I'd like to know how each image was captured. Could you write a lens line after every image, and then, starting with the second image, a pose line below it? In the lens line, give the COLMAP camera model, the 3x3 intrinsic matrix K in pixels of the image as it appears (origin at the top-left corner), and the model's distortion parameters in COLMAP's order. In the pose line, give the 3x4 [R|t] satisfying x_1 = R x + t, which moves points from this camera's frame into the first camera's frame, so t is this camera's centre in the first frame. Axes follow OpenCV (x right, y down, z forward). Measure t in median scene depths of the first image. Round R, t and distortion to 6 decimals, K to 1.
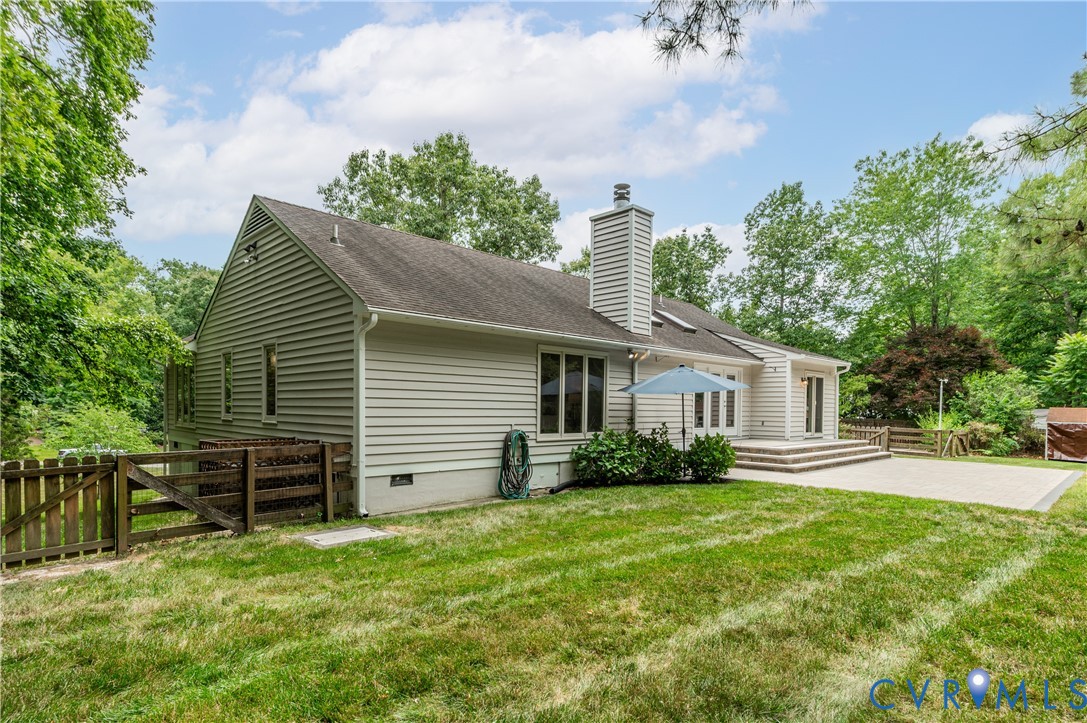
lens RADIAL K [[583.1, 0, 540.3], [0, 583.1, 419.3], [0, 0, 1]] dist [0.003001, -0.001072]
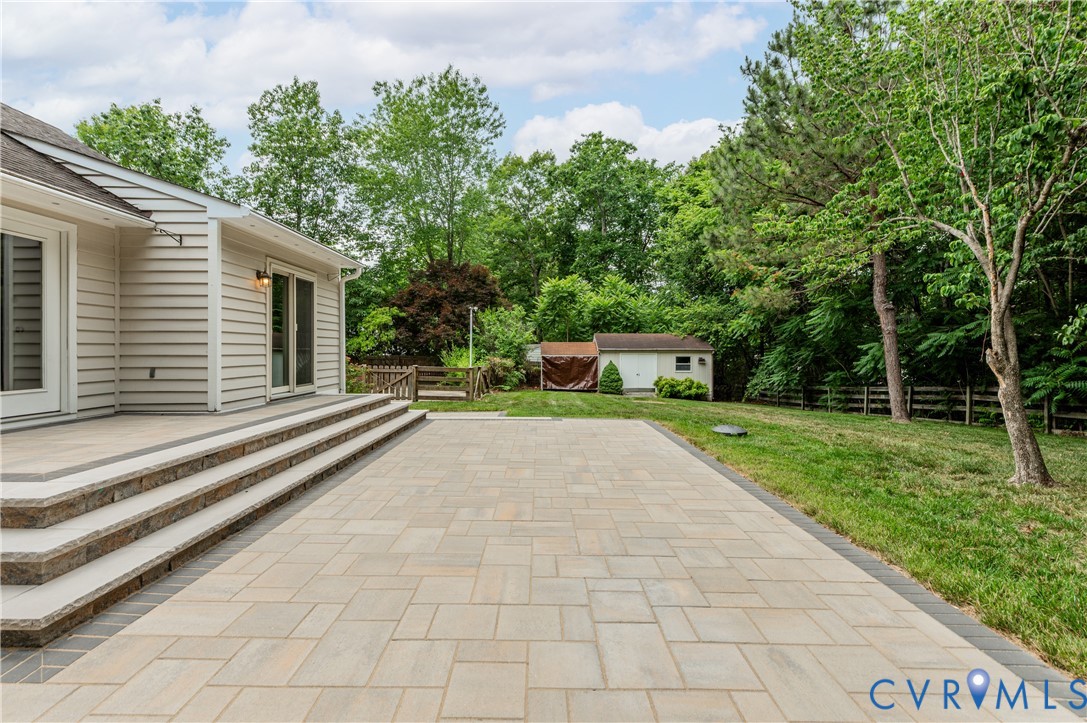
lens RADIAL K [[485.4, 0, 537.7], [0, 485.4, 353.1], [0, 0, 1]] dist [0.001364, -0.000841]
pose [[0.697598, -0.016787, 0.716293, 0.203129], [0.022248, 0.999751, 0.001763, -0.001024], [-0.716144, 0.014706, 0.697798, 0.356948]]
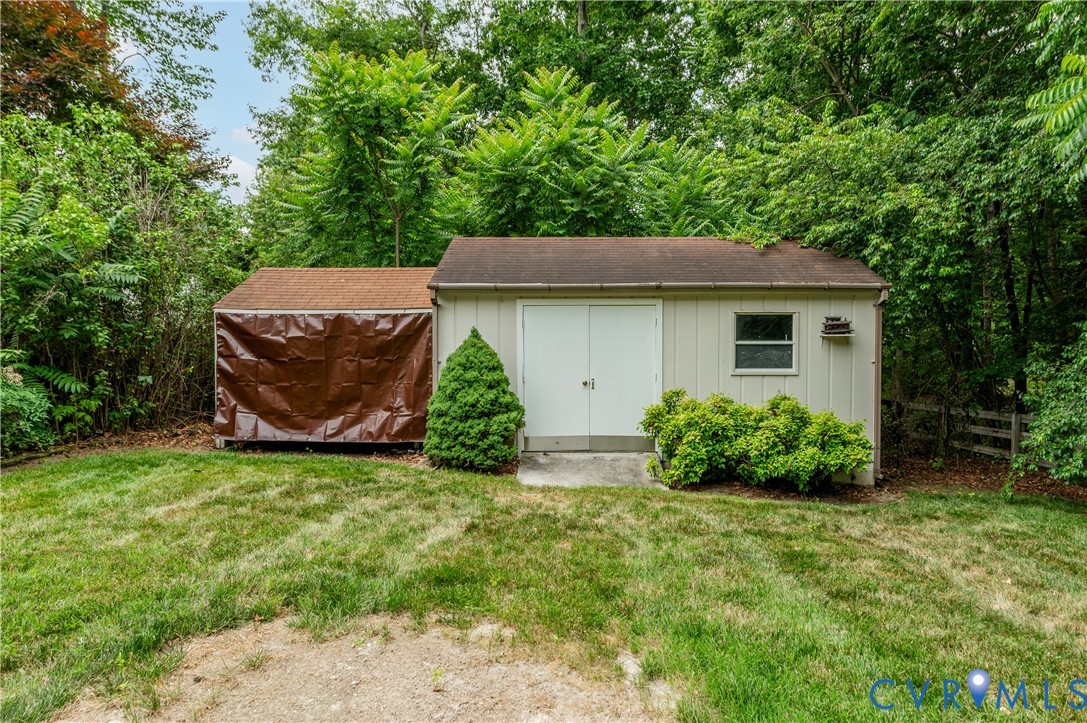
lens RADIAL K [[617.3, 0, 544.9], [0, 617.3, 387.9], [0, 0, 1]] dist [0.002433, -0.002060]
pose [[0.723020, -0.086844, 0.685347, 0.746747], [0.026368, 0.994813, 0.098241, 0.016280], [-0.690324, -0.052959, 0.721559, 0.645614]]
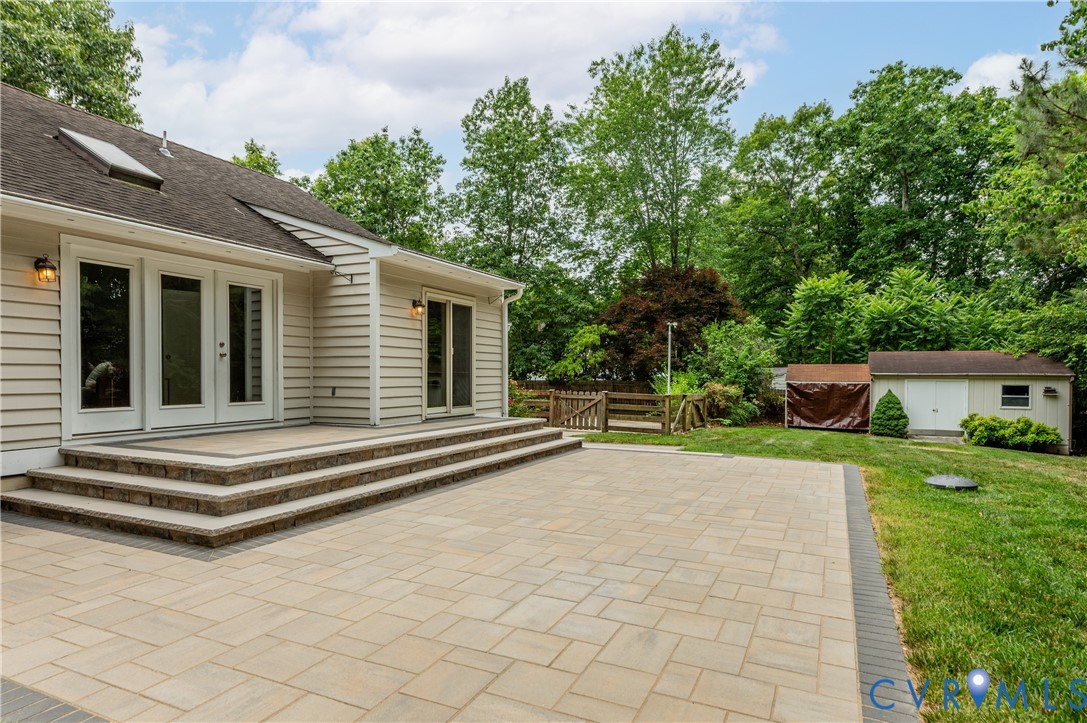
lens RADIAL K [[617.3, 0, 544.9], [0, 617.3, 387.9], [0, 0, 1]] dist [0.002433, -0.002060]
pose [[0.936229, -0.017027, 0.350979, 0.227430], [0.015241, 0.999853, 0.007852, 0.001495], [-0.351061, -0.002002, 0.936350, 0.285174]]
